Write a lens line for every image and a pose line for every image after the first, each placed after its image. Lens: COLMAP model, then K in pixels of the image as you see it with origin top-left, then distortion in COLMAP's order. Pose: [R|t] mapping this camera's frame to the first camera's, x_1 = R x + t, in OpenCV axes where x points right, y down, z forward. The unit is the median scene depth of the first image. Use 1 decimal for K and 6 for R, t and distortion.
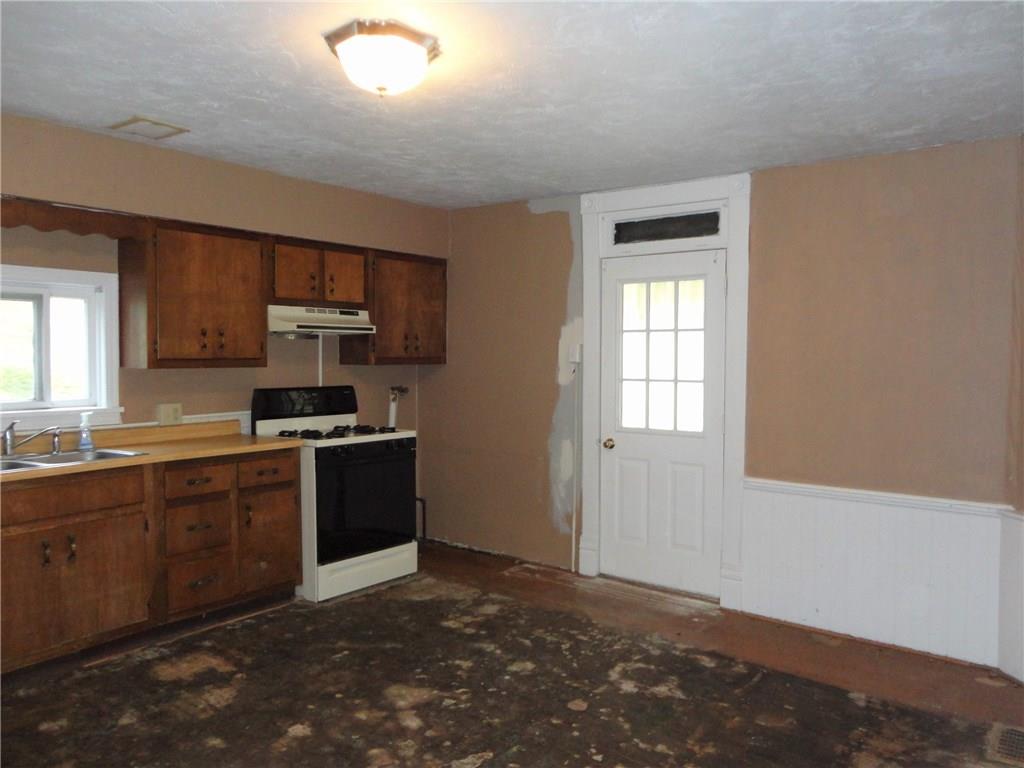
lens RADIAL K [[737.3, 0, 512.0], [0, 737.3, 384.0], [0, 0, 1]] dist [-0.007418, 0.000194]
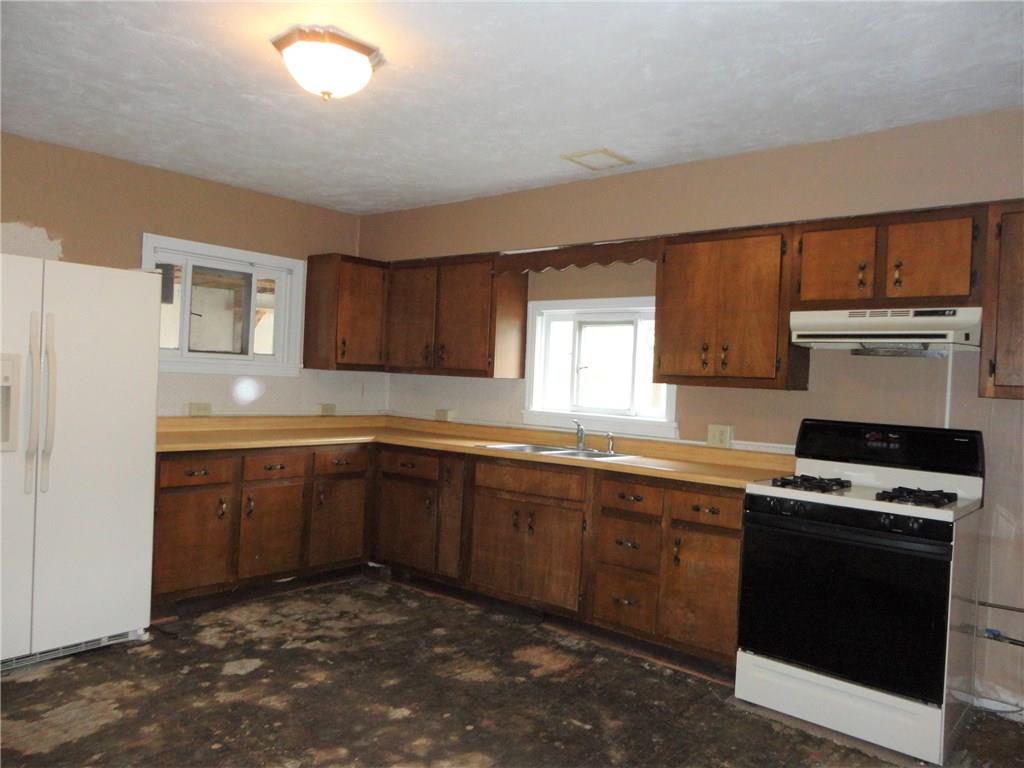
lens RADIAL K [[737.3, 0, 512.0], [0, 737.3, 384.0], [0, 0, 1]] dist [-0.007418, 0.000194]
pose [[-0.034302, 0.004683, -0.999401, 0.552643], [-0.084631, 0.996384, 0.007574, -0.011775], [0.995822, 0.084840, -0.033781, 0.854690]]
